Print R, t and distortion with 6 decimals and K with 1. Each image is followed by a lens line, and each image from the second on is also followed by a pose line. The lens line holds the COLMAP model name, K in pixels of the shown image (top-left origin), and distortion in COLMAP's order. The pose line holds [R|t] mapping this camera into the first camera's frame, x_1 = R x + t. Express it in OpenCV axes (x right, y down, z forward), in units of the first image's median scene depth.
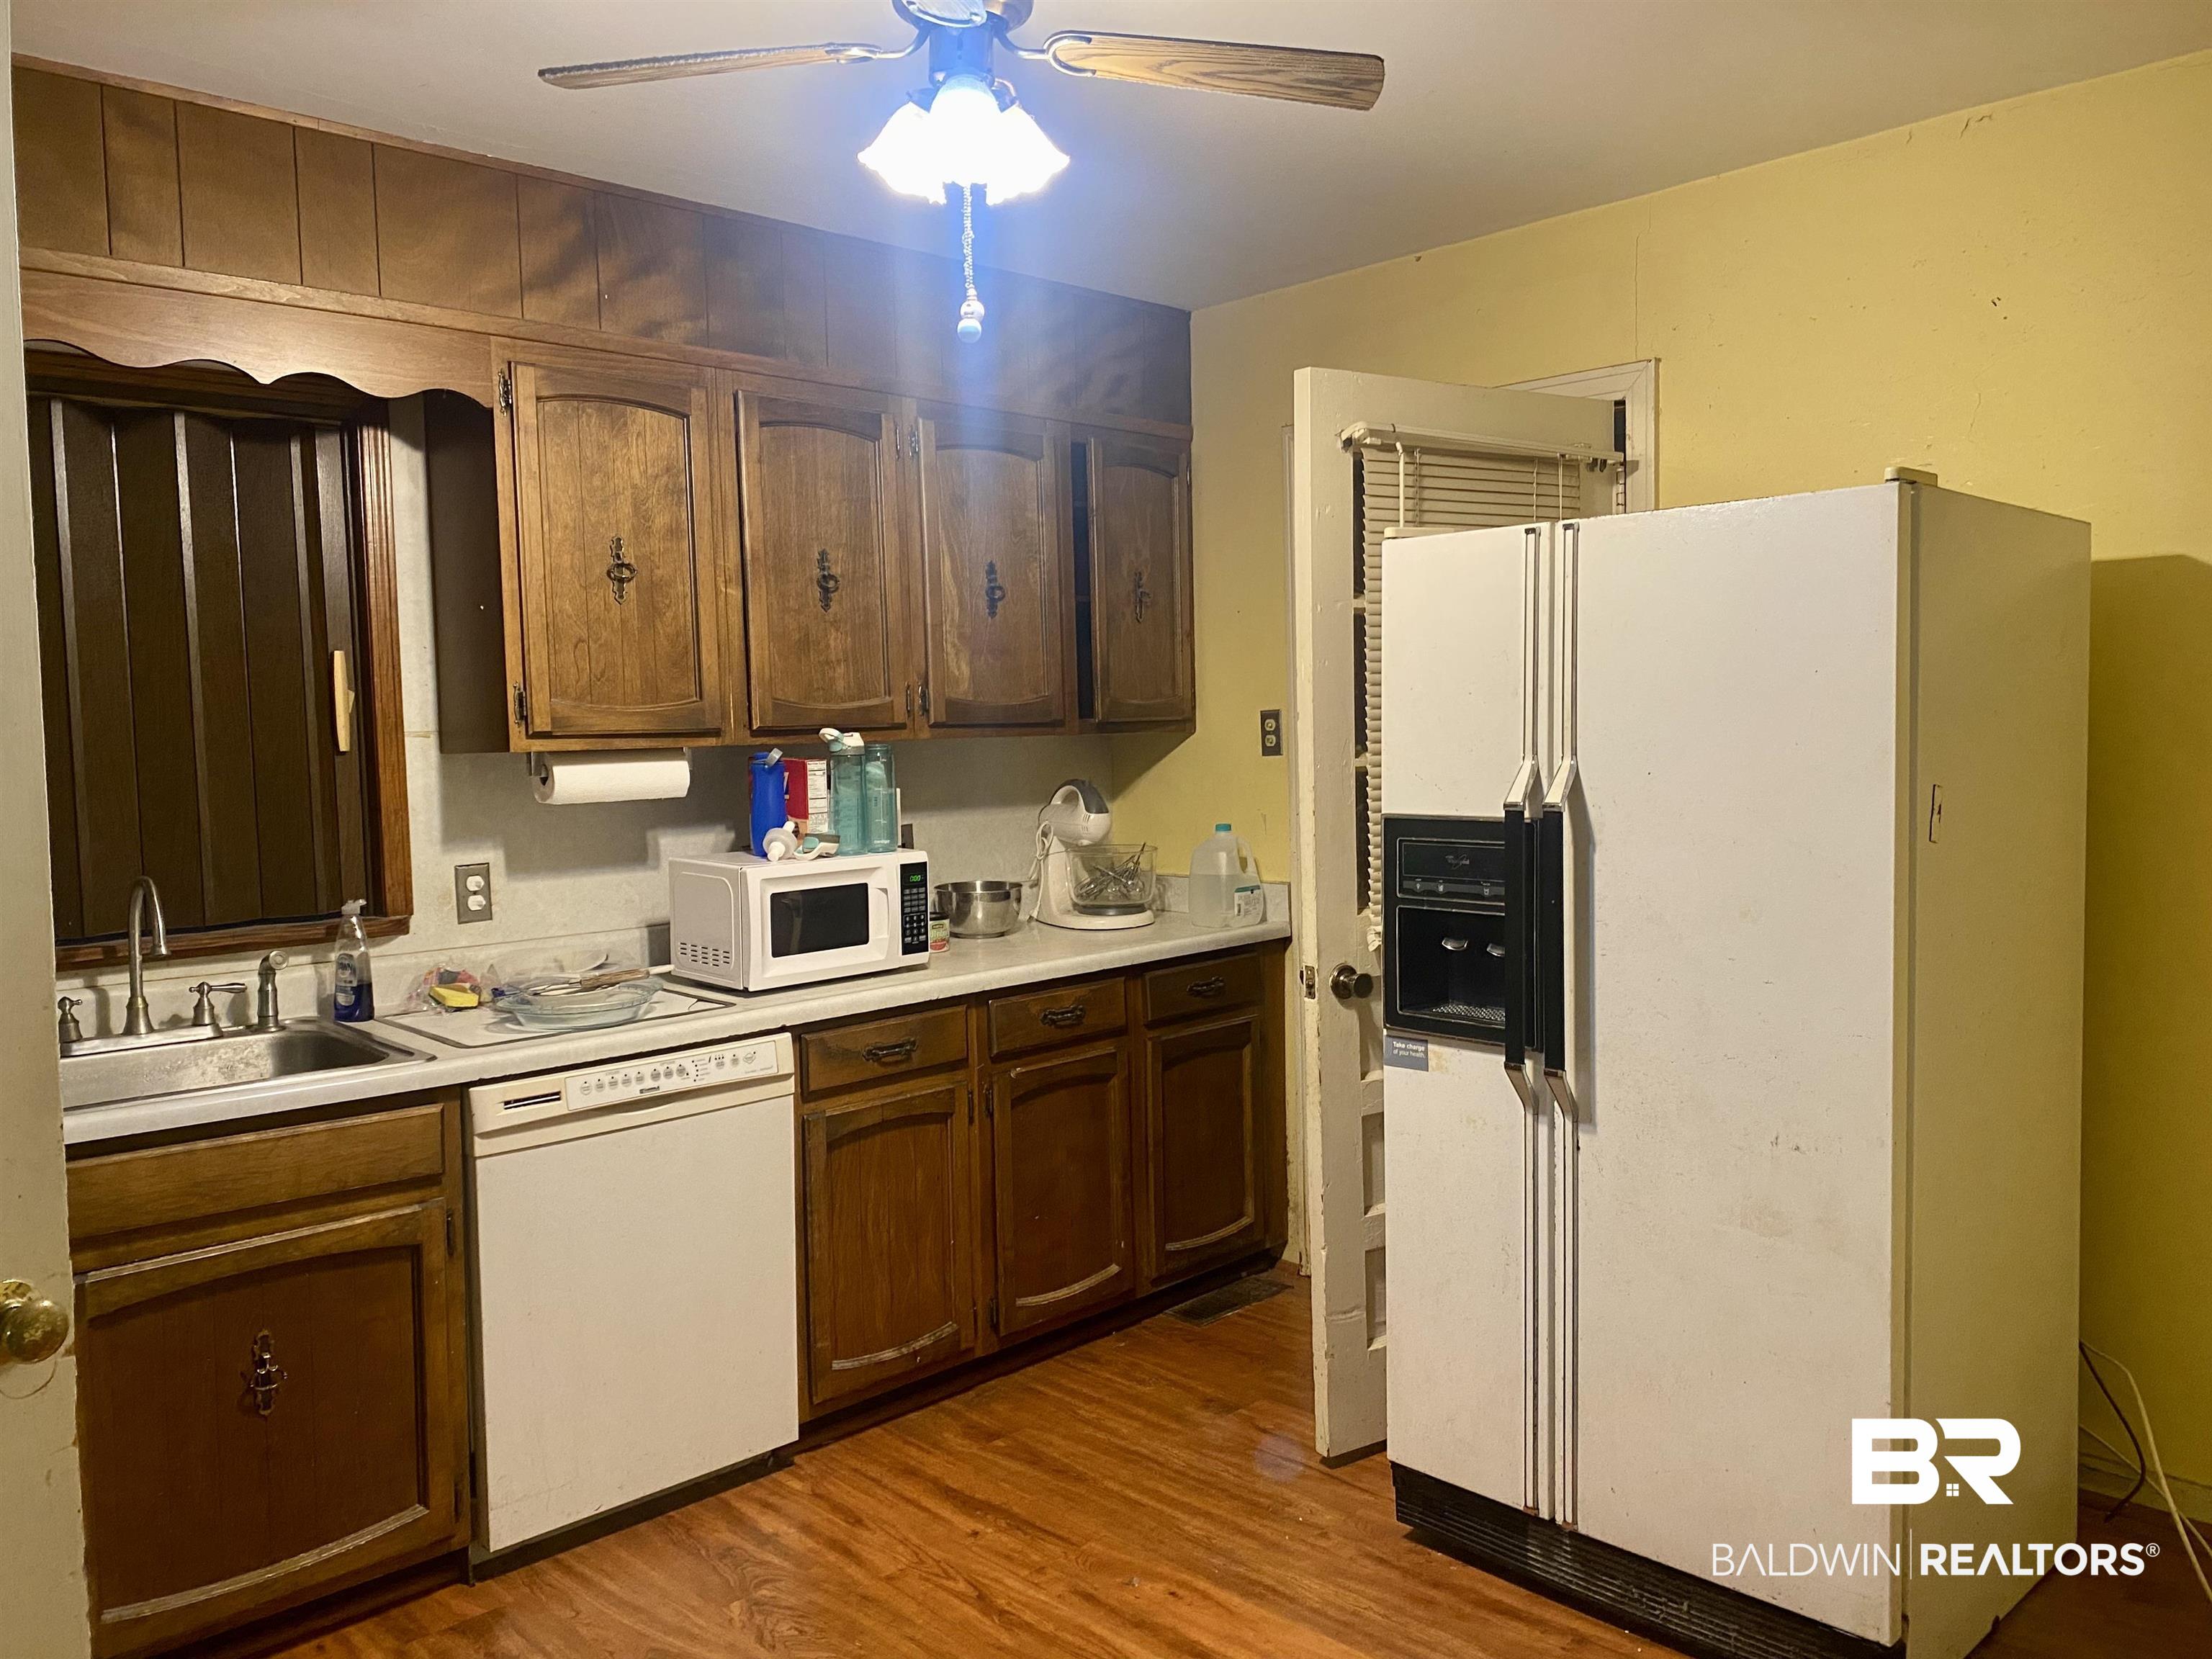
lens RADIAL K [[1654.1, 0, 1110.9], [0, 1654.1, 824.6], [0, 0, 1]] dist [0.013489, -0.024201]
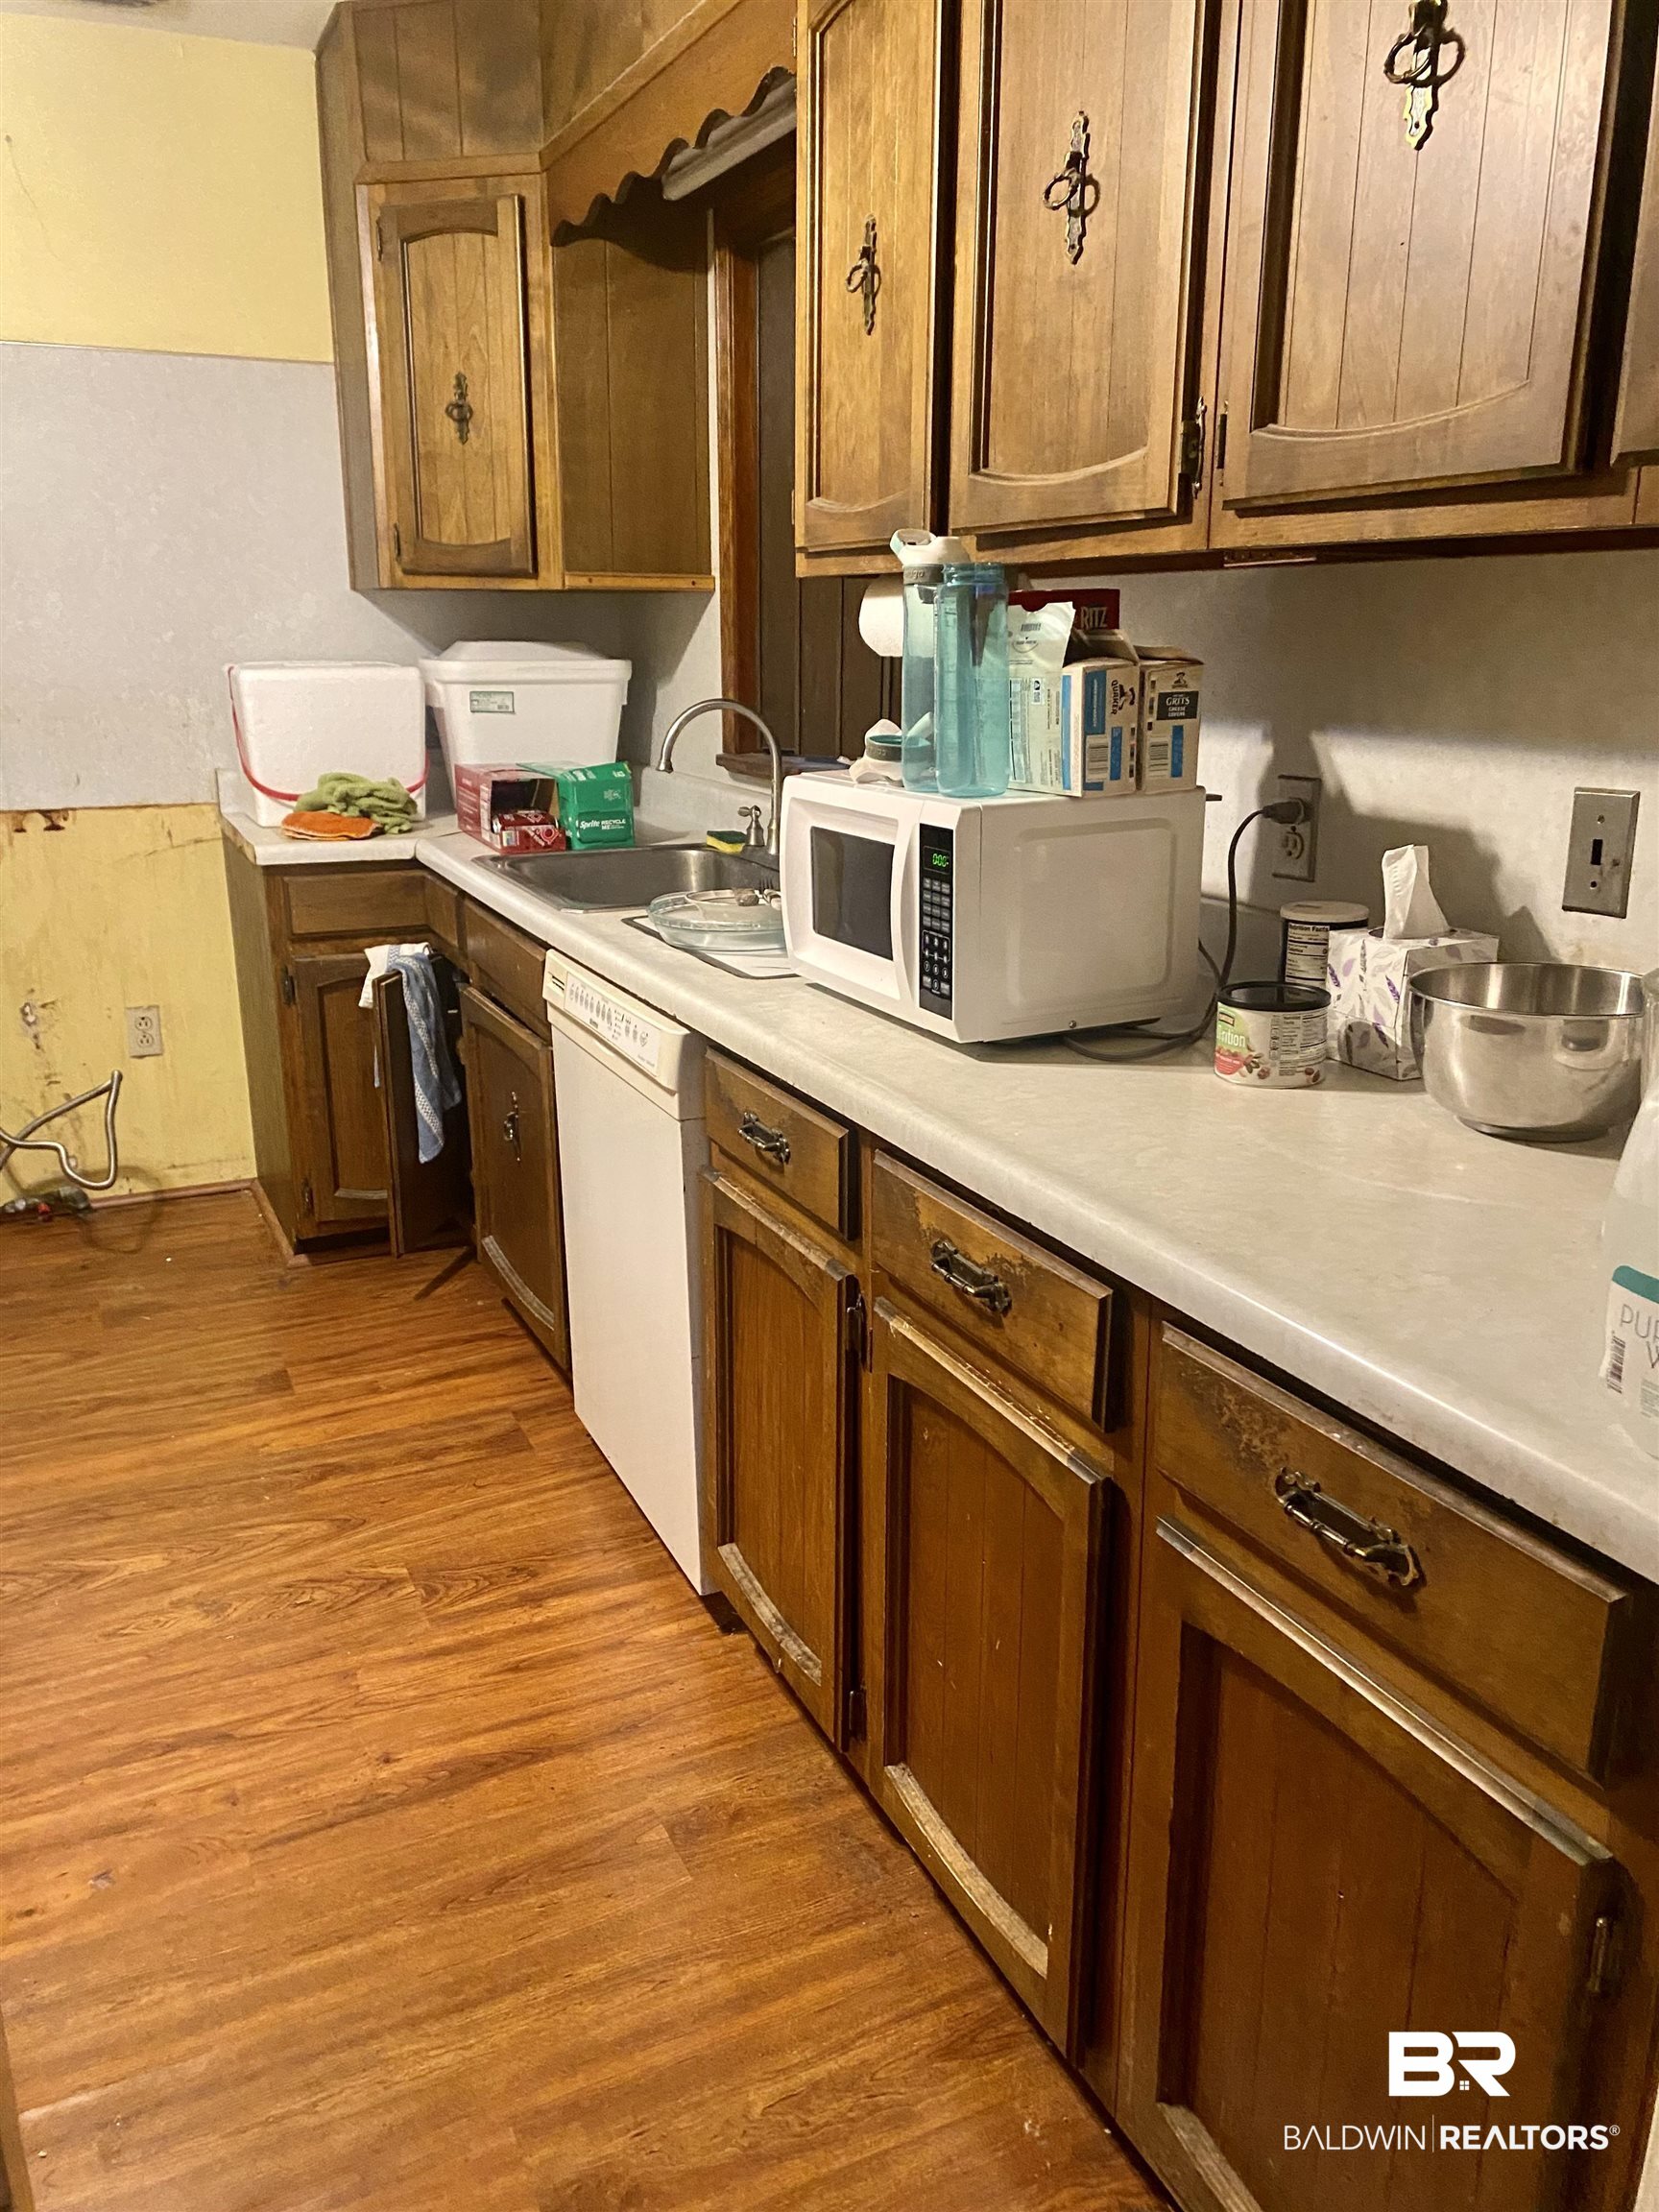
lens RADIAL K [[1654.1, 0, 835.9], [0, 1654.1, 1115.5], [0, 0, 1]] dist [0.013489, -0.024201]
pose [[-0.313045, 0.290260, -0.904296, 0.370564], [-0.053485, 0.945254, 0.321922, -0.053482], [0.948231, 0.149143, -0.280383, 1.214890]]
